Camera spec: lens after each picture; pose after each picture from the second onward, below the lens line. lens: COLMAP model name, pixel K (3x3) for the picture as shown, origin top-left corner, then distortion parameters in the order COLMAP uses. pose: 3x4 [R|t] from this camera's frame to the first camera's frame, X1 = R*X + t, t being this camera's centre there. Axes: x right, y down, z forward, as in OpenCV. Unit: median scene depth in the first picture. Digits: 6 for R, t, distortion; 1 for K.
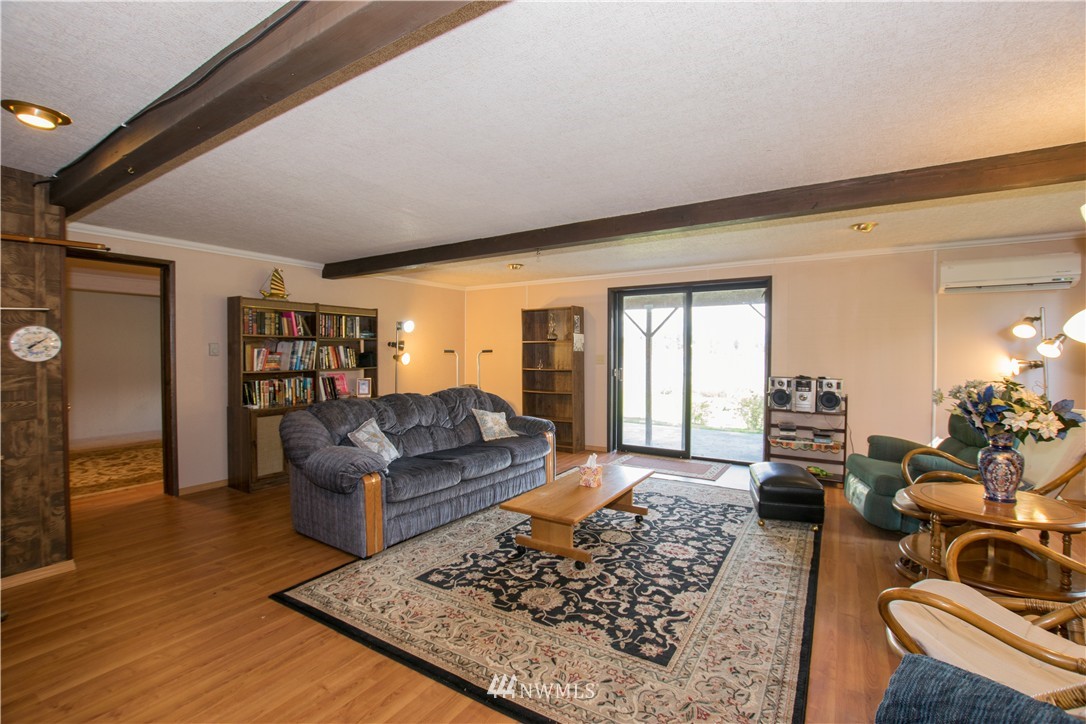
lens RADIAL K [[478.0, 0, 546.4], [0, 478.0, 360.4], [0, 0, 1]] dist [-0.037398, 0.009281]
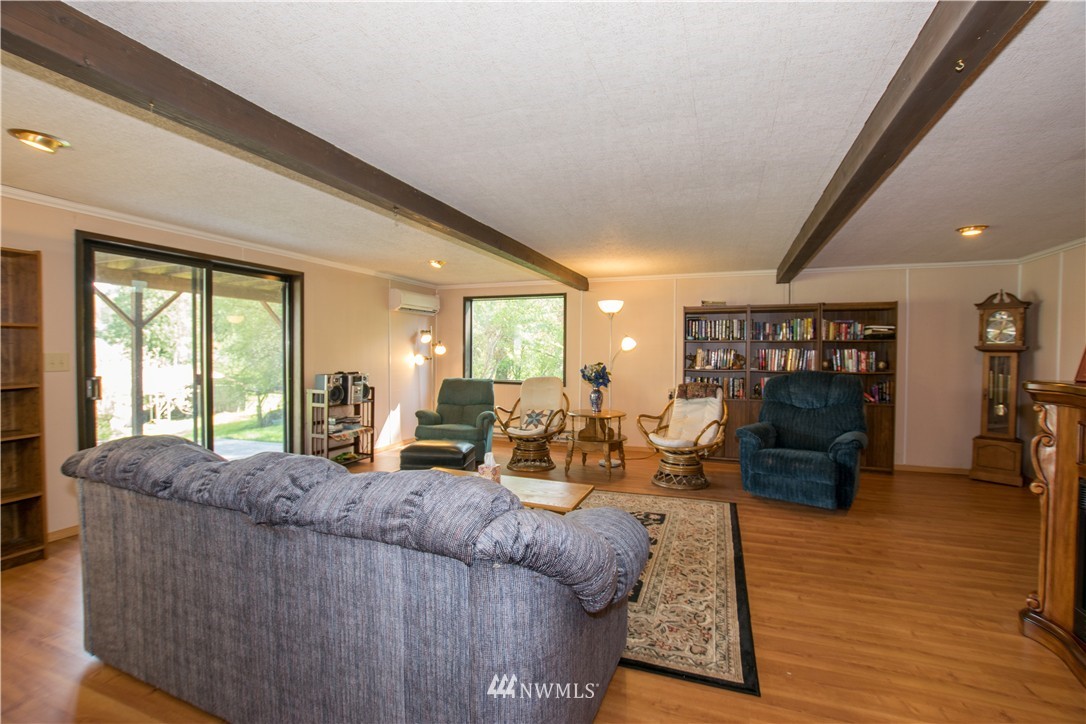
lens RADIAL K [[478.0, 0, 546.4], [0, 478.0, 360.4], [0, 0, 1]] dist [-0.037398, 0.009281]
pose [[-0.189974, -0.024792, 0.981476, -0.699720], [0.019790, 0.999381, 0.029075, -0.021059], [-0.981590, 0.024947, -0.189365, 0.826996]]
